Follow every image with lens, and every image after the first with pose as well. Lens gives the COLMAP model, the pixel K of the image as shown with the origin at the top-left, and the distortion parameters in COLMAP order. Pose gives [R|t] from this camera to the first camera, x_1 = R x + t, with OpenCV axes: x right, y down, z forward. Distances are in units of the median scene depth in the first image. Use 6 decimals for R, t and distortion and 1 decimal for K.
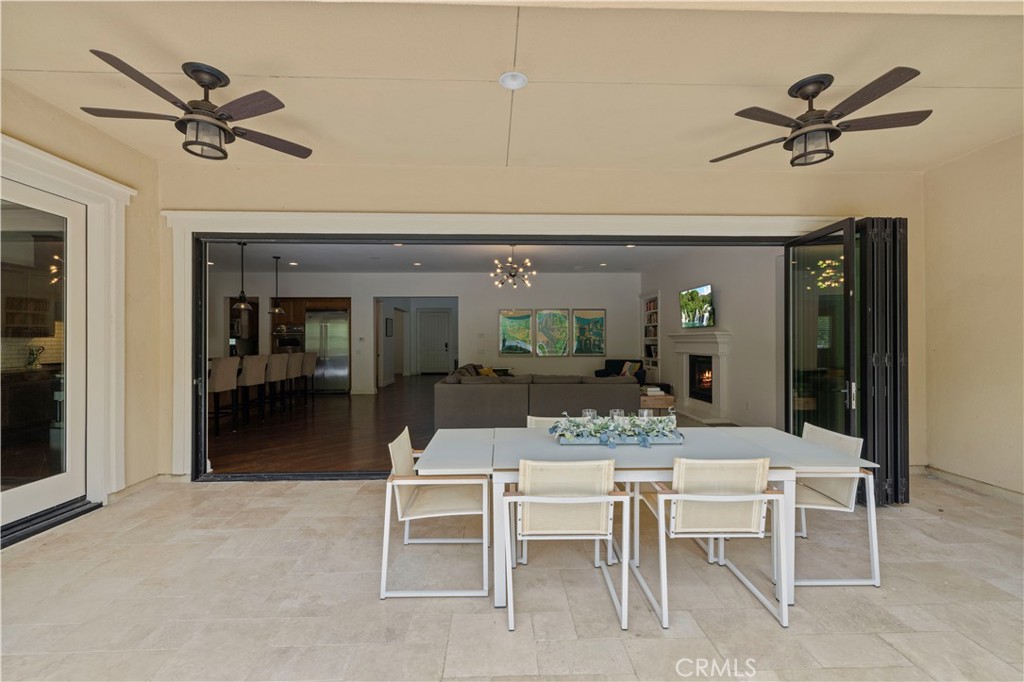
lens RADIAL K [[432.1, 0, 512.4], [0, 432.1, 337.8], [0, 0, 1]] dist [0.003093, 0.000193]
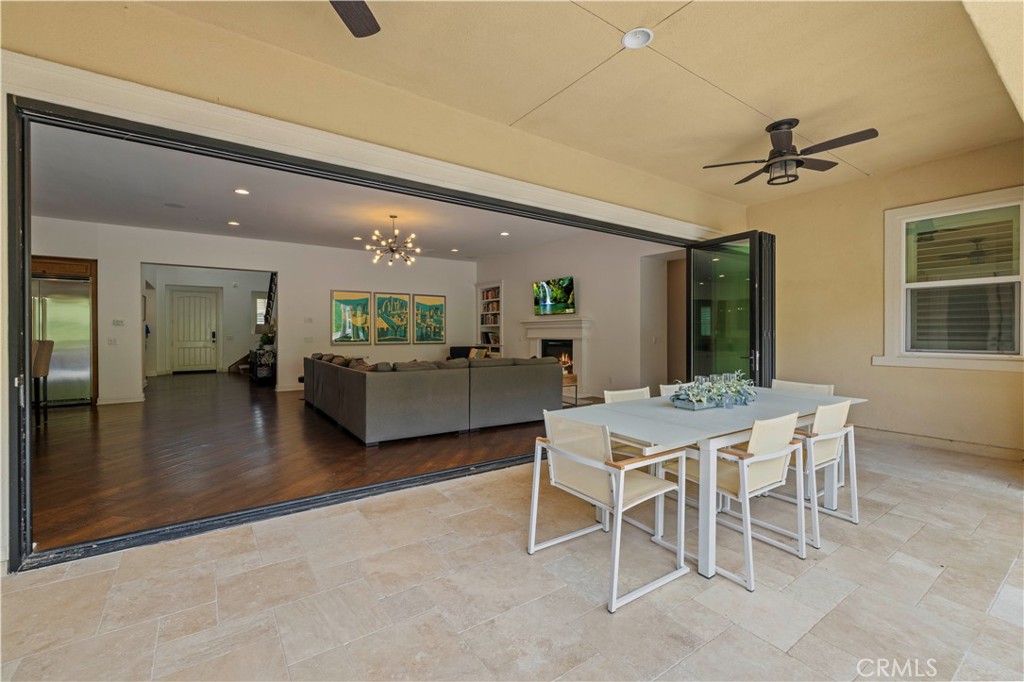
lens RADIAL K [[432.1, 0, 511.6], [0, 432.1, 333.5], [0, 0, 1]] dist [0.003093, 0.000193]
pose [[0.840025, 0.000779, 0.542546, -0.478649], [-0.003706, 0.999984, 0.004301, 0.035456], [-0.542534, -0.005624, 0.840015, 0.216739]]
